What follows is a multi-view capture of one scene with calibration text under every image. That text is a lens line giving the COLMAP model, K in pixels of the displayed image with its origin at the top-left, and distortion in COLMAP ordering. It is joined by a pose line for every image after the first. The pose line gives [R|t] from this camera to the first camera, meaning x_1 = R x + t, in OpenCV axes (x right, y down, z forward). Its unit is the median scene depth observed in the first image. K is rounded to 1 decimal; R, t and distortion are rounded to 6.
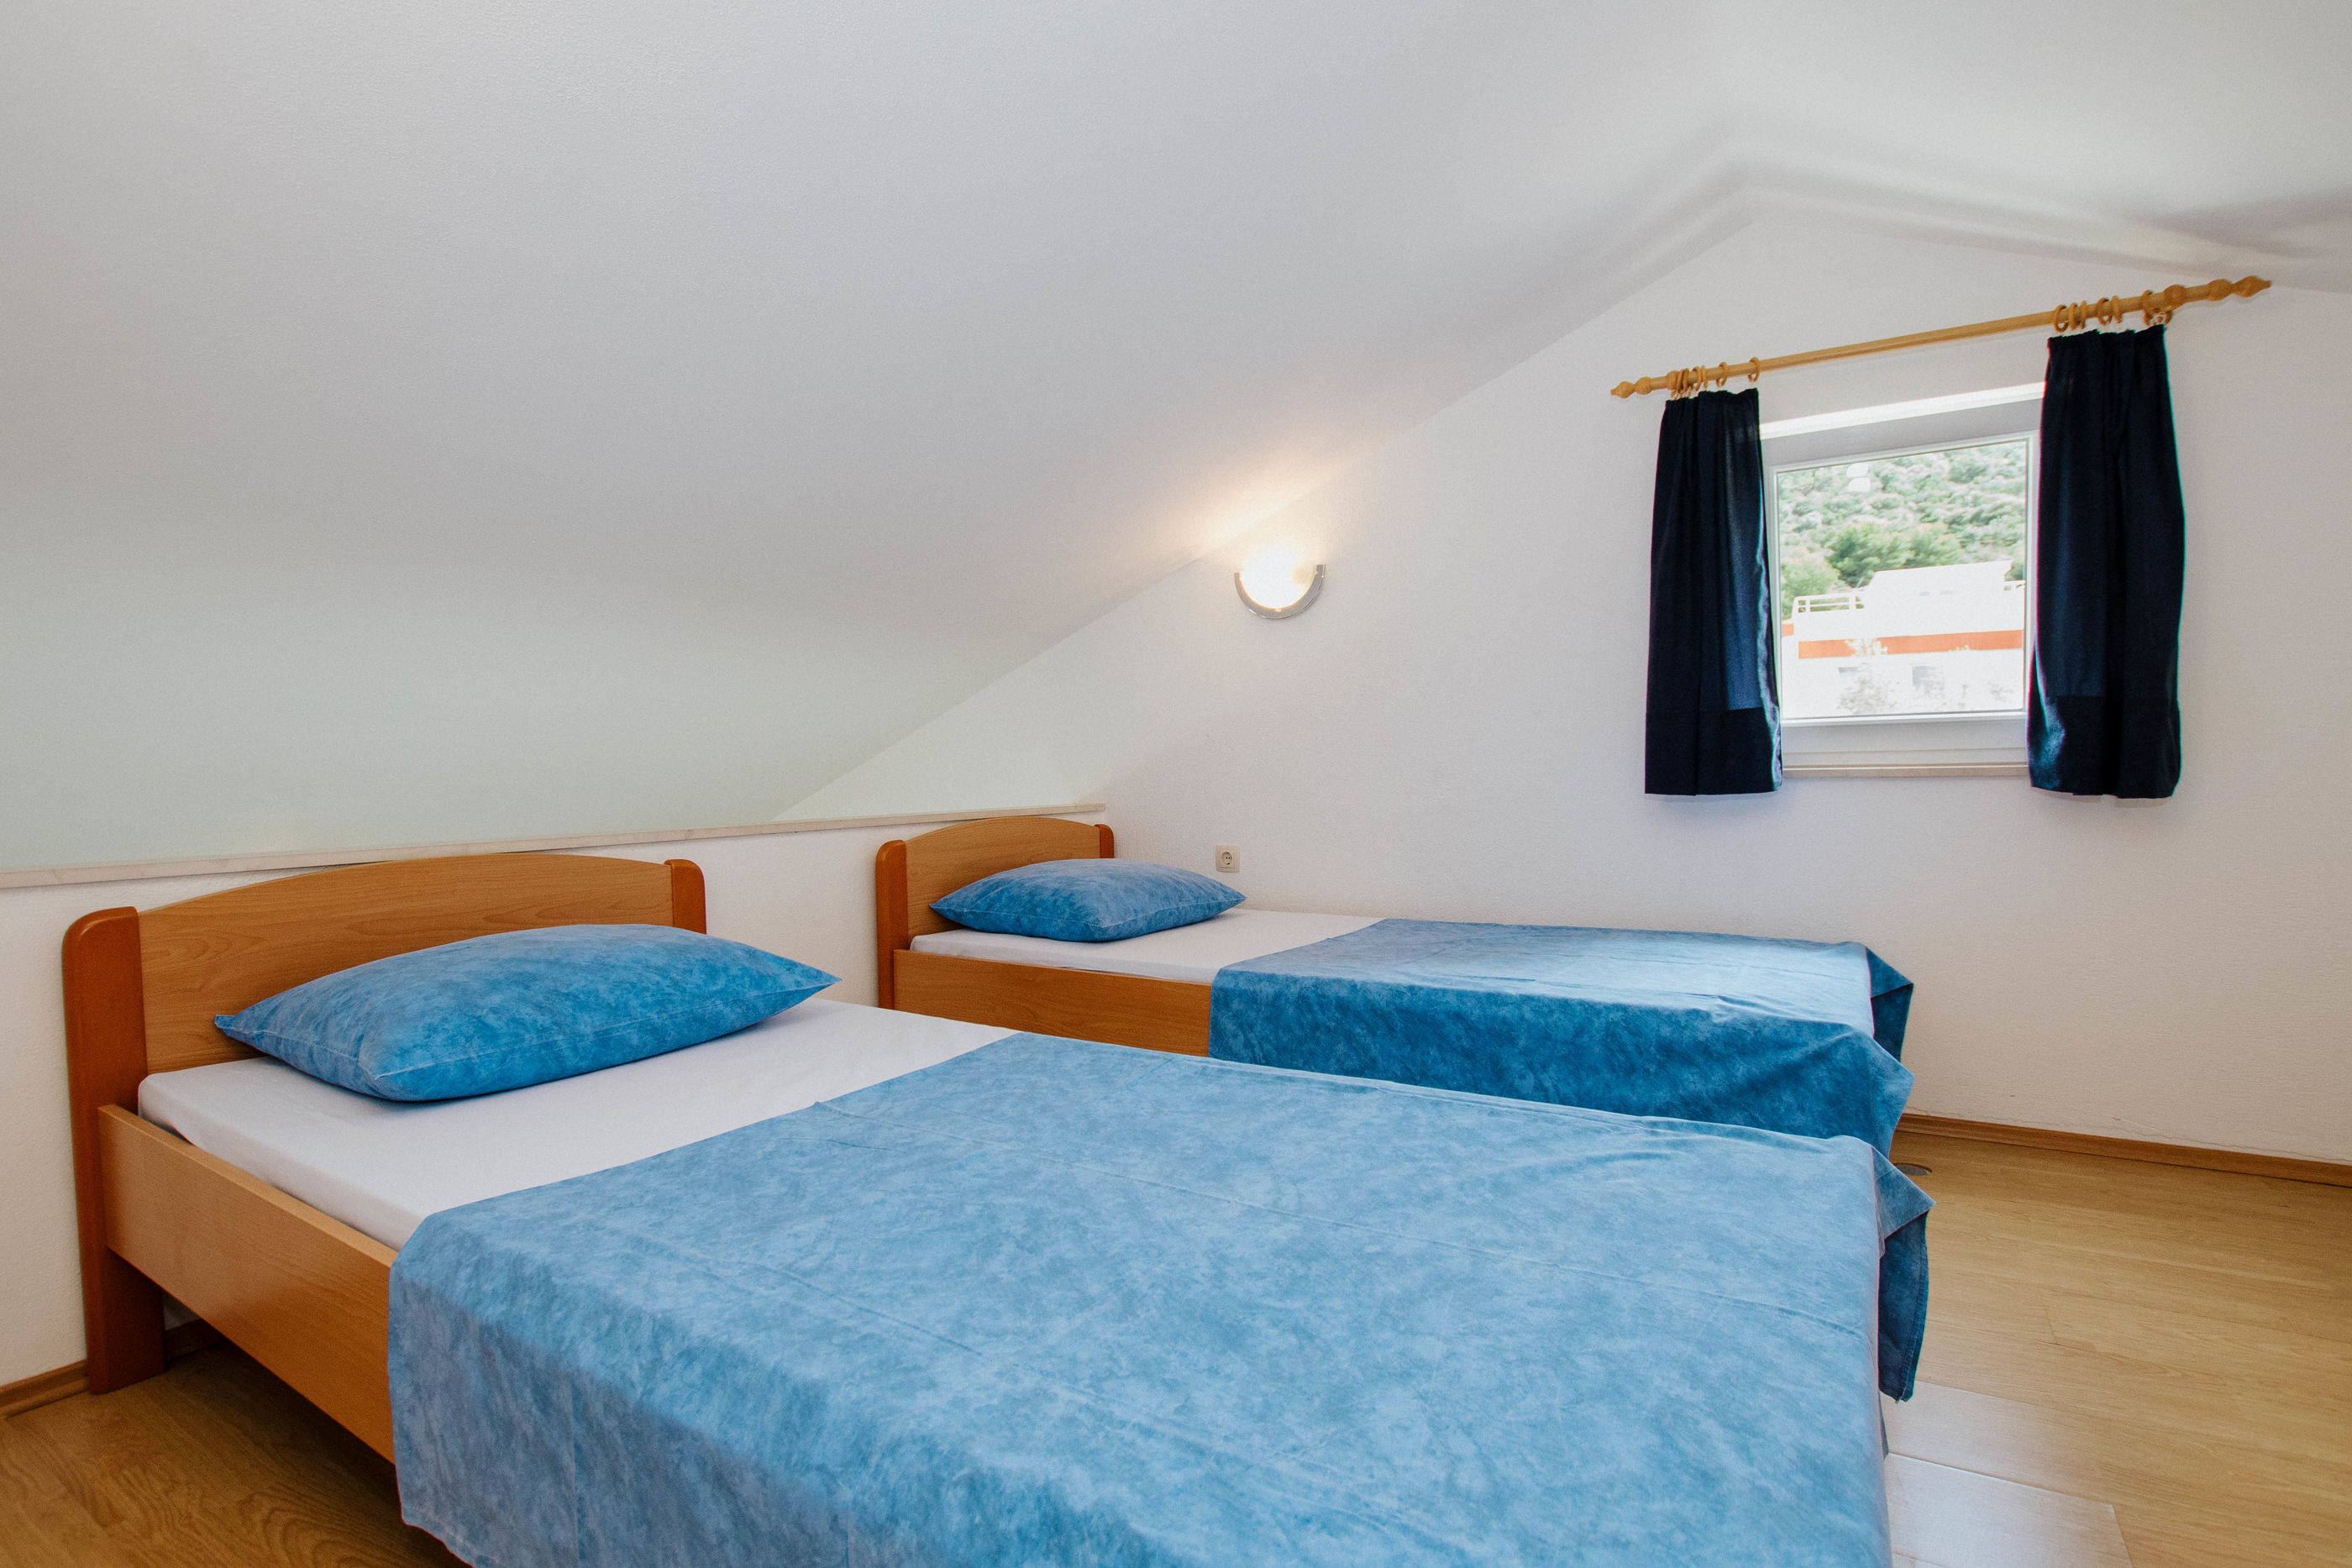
lens RADIAL K [[1091.4, 0, 1172.3], [0, 1091.4, 802.9], [0, 0, 1]] dist [-0.032707, 0.005280]
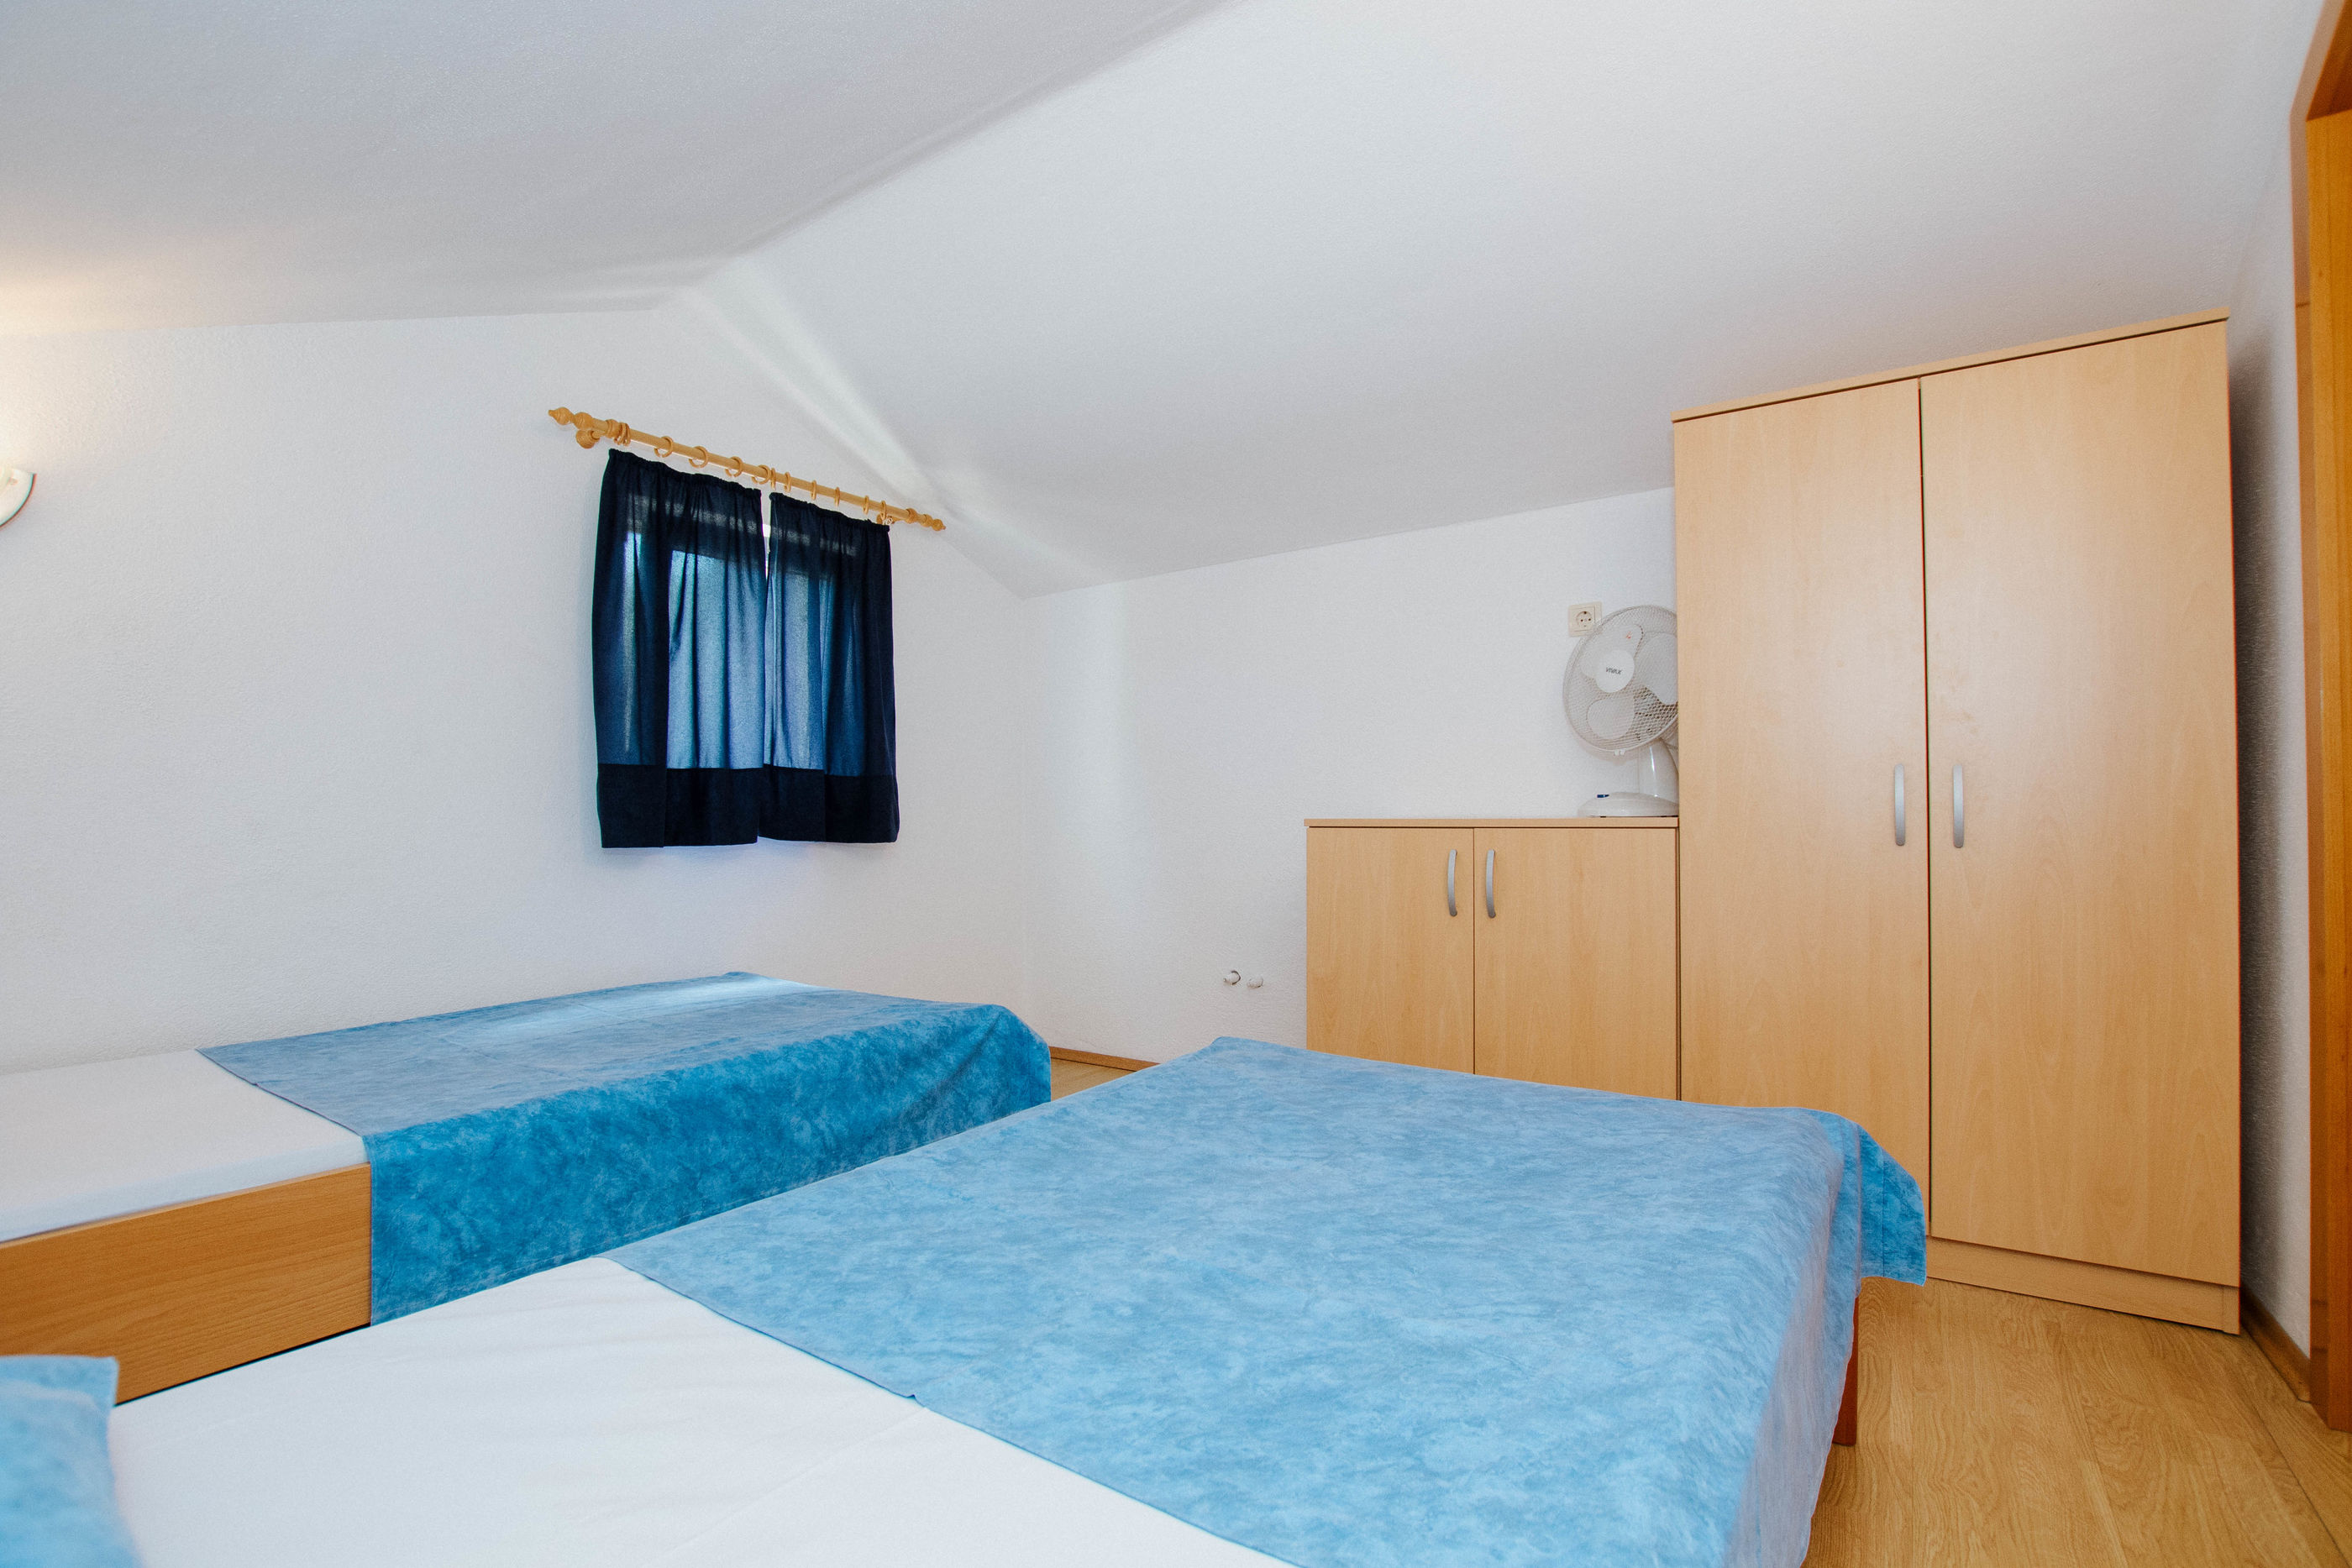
lens RADIAL K [[1091.4, 0, 1172.3], [0, 1091.4, 802.9], [0, 0, 1]] dist [-0.032707, 0.005280]
pose [[0.040198, 0.026940, 0.998829, -0.722027], [0.036450, 0.998932, -0.028409, 0.000369], [-0.998527, 0.037549, 0.039173, 0.696391]]
